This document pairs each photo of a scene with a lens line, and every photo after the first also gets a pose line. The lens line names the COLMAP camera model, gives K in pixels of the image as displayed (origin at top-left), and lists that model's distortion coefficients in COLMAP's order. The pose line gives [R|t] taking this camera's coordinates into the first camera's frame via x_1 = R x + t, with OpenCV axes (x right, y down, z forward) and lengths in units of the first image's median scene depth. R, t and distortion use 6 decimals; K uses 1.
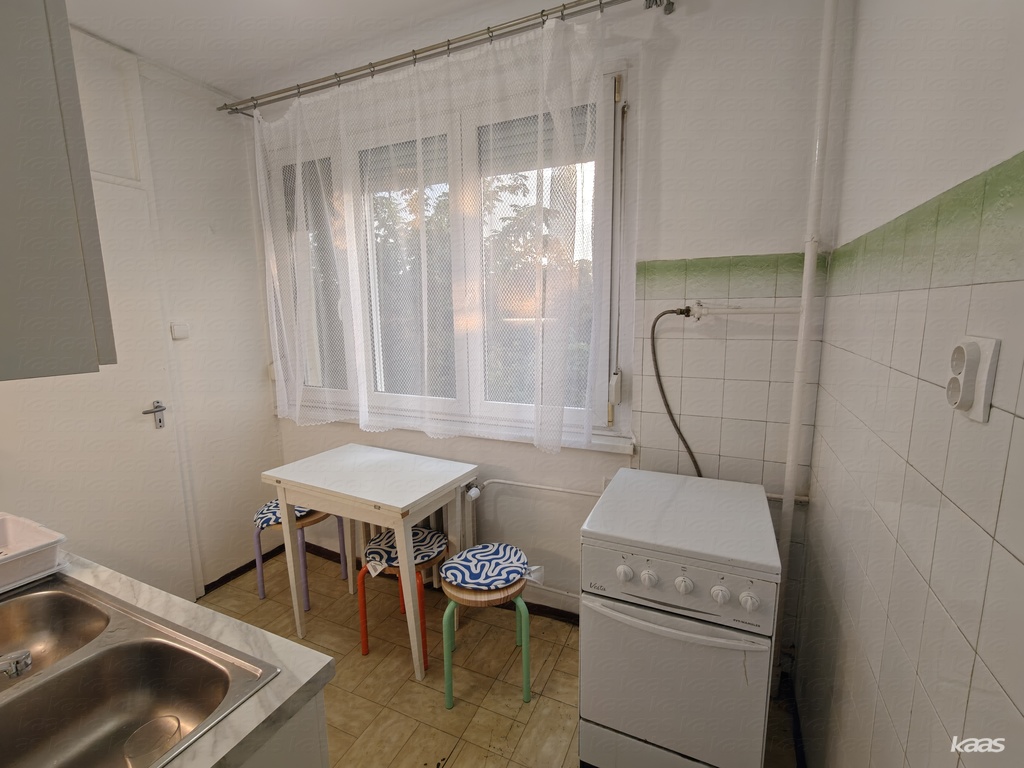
lens RADIAL K [[460.3, 0, 511.8], [0, 460.3, 385.8], [0, 0, 1]] dist [0.000406, 0.001002]
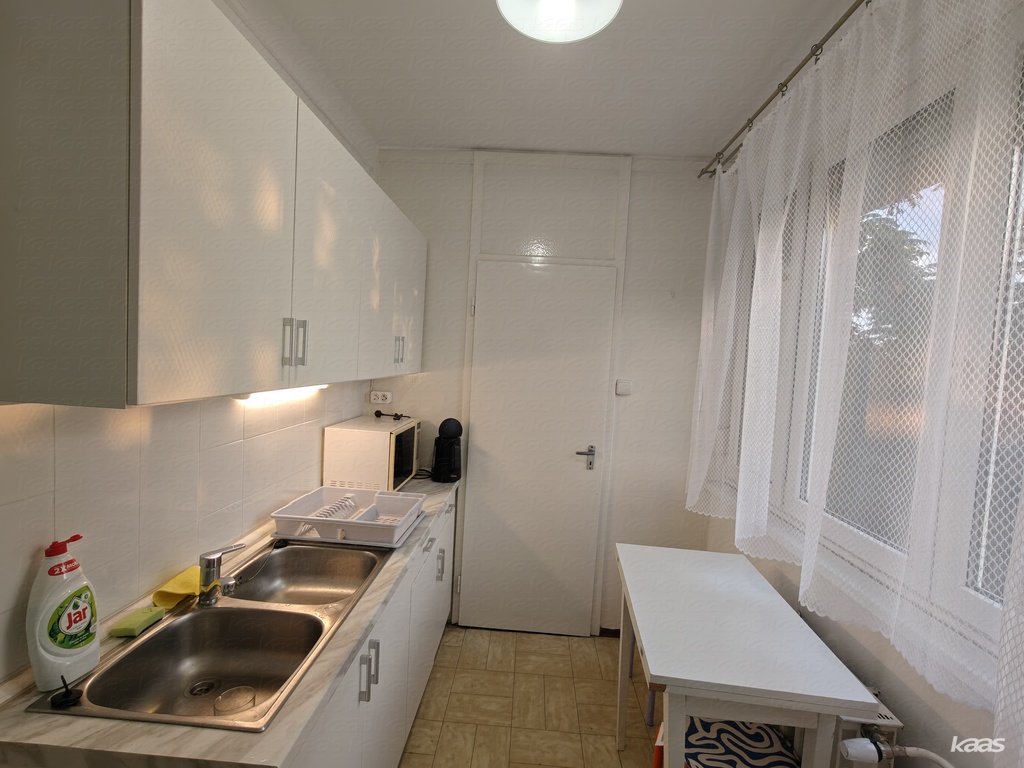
lens RADIAL K [[460.3, 0, 511.8], [0, 460.3, 385.8], [0, 0, 1]] dist [0.000406, 0.001002]
pose [[0.370145, 0.088660, -0.924733, 0.226946], [-0.205346, 0.978620, 0.011632, -0.095571], [0.905994, 0.185585, 0.380438, 0.399970]]
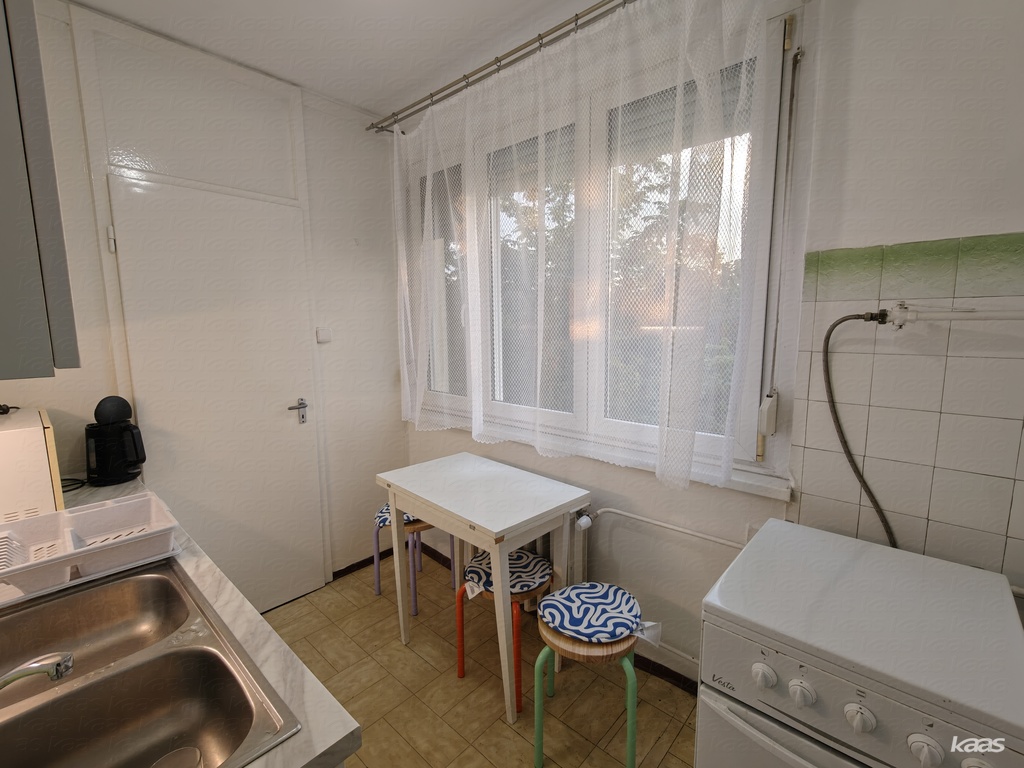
lens RADIAL K [[460.3, 0, 511.8], [0, 460.3, 385.8], [0, 0, 1]] dist [0.000406, 0.001002]
pose [[0.952282, 0.045890, -0.301751, 0.042525], [-0.051474, 0.998618, -0.010576, -0.012460], [0.300849, 0.025603, 0.953328, 0.115987]]
